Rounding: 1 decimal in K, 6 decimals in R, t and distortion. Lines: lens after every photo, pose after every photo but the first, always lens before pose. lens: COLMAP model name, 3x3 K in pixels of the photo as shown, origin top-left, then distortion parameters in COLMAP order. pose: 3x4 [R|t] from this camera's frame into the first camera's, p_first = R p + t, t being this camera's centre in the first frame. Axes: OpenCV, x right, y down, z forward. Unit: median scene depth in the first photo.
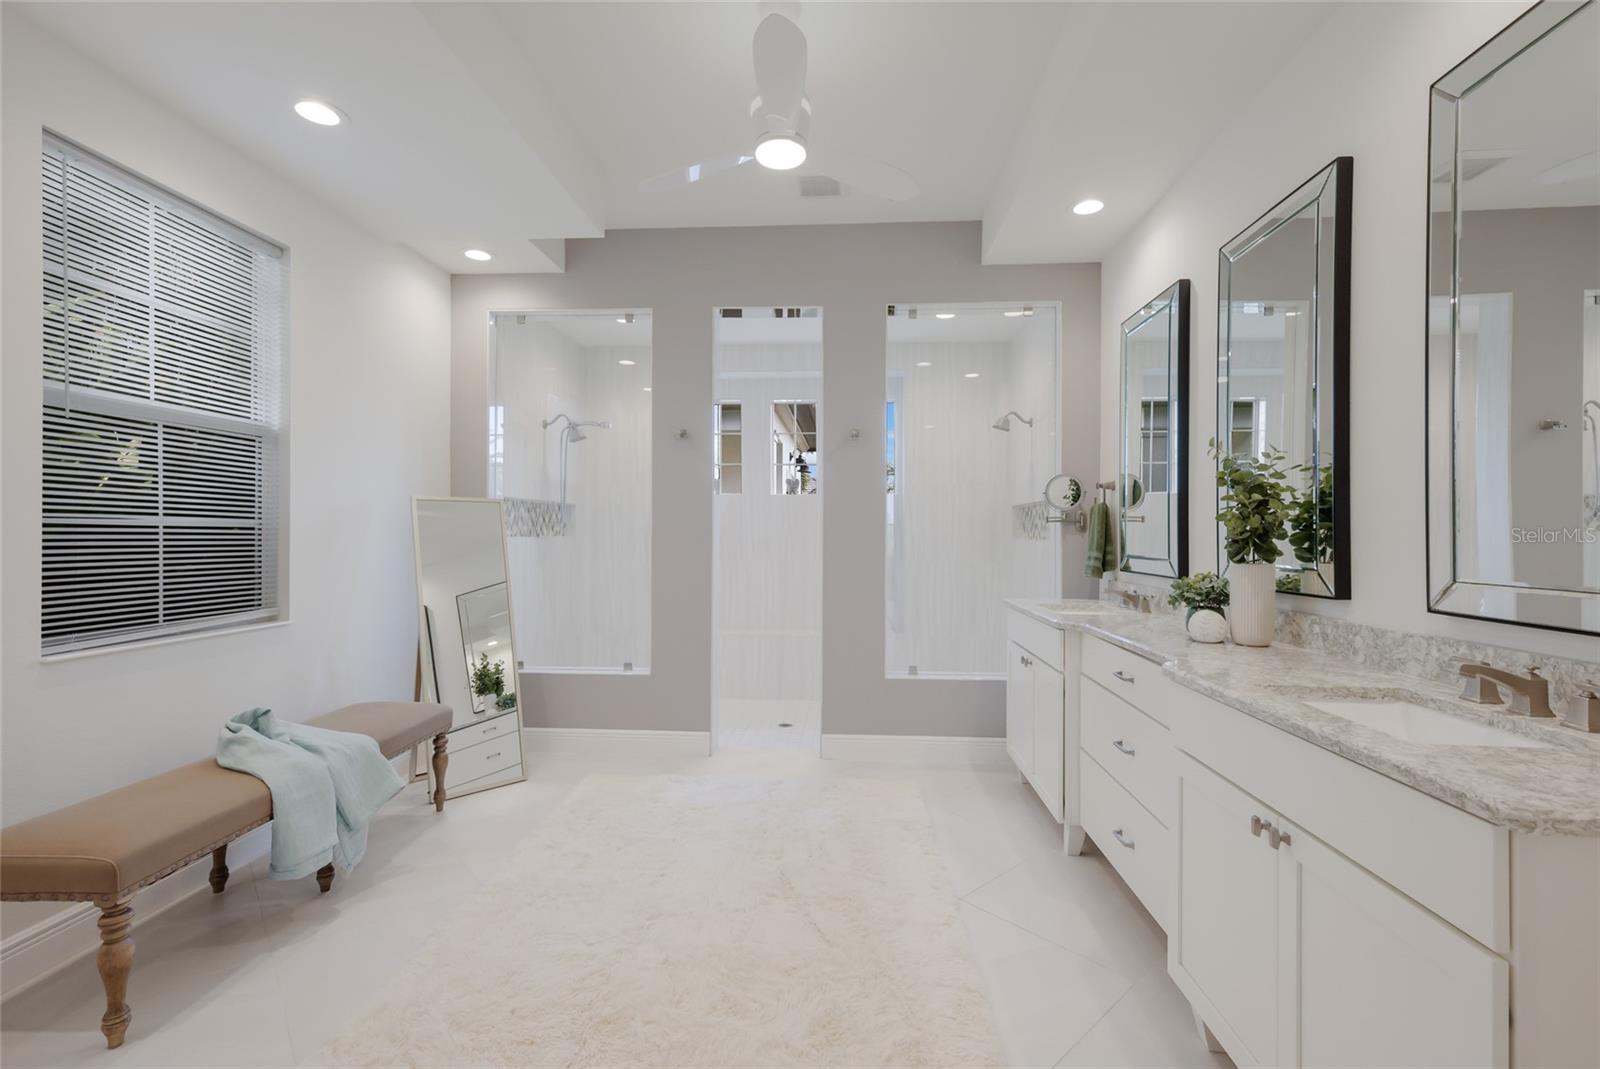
lens RADIAL K [[704.2, 0, 802.9], [0, 704.2, 542.6], [0, 0, 1]] dist [-0.000086, -0.000016]
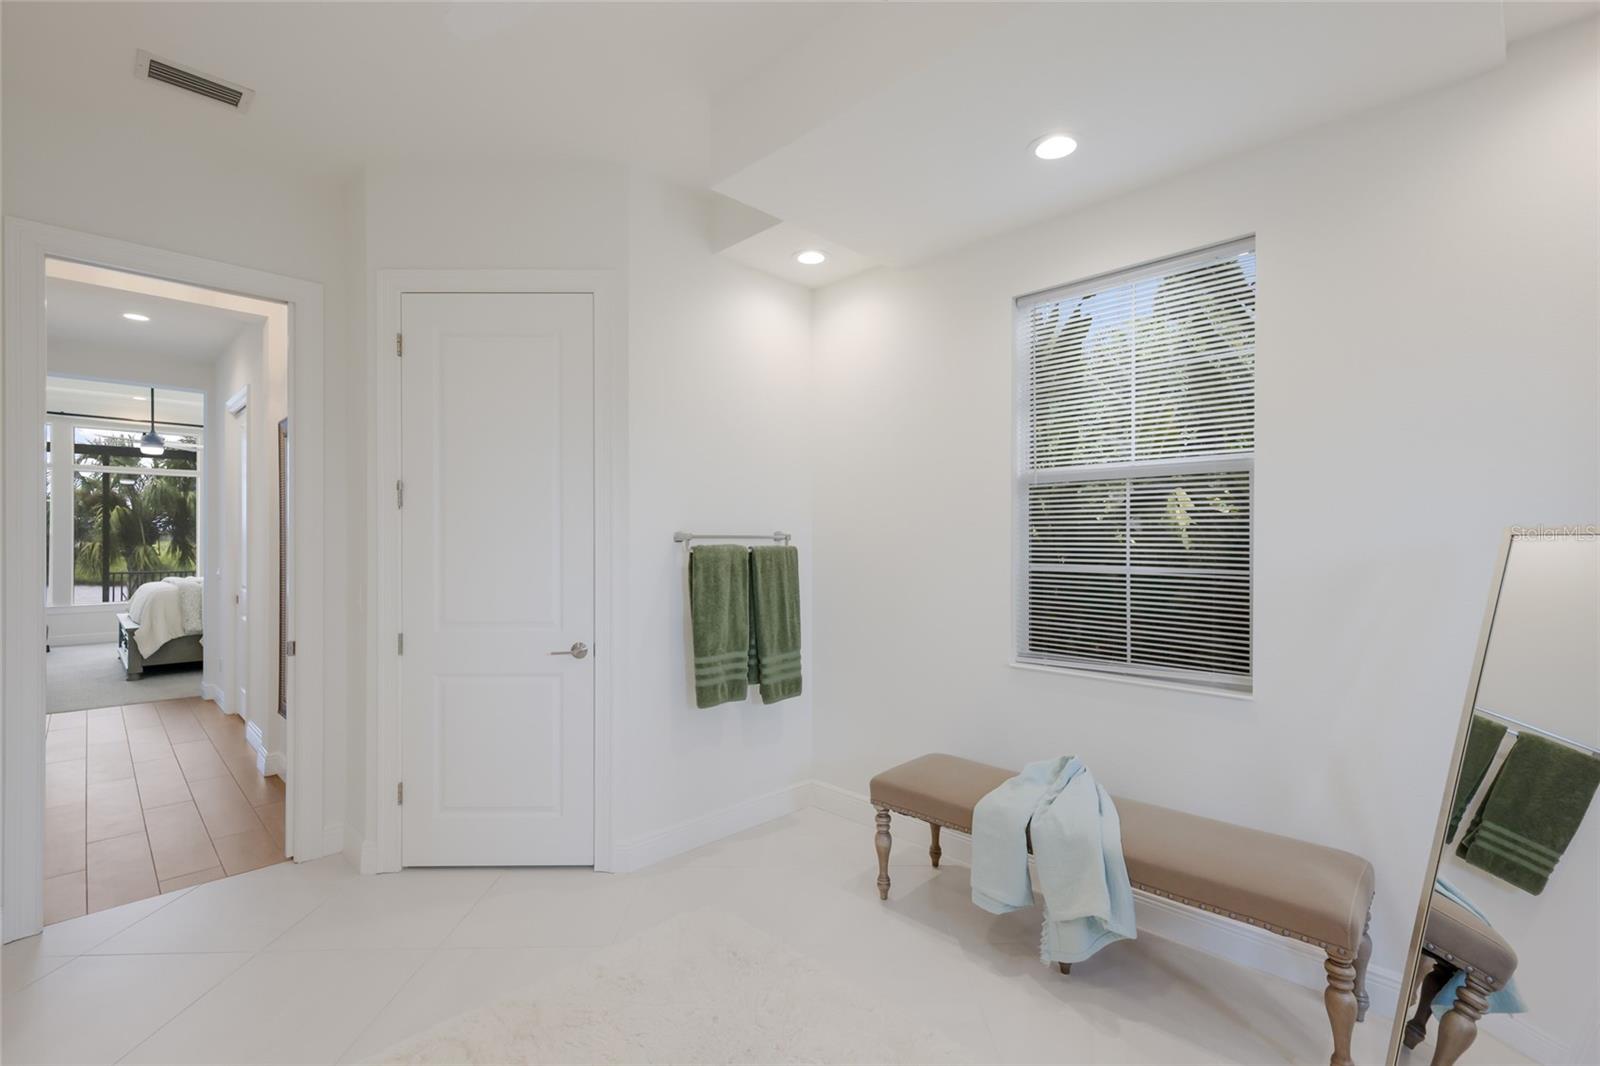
lens RADIAL K [[734.6, 0, 800.0], [0, 734.6, 533.0], [0, 0, 1]] dist [0.009378, -0.000131]
pose [[-0.668887, 0.000390, -0.743364, 0.288241], [-0.006117, 0.999963, 0.006028, -0.093672], [0.743339, 0.008579, -0.668860, 1.404287]]
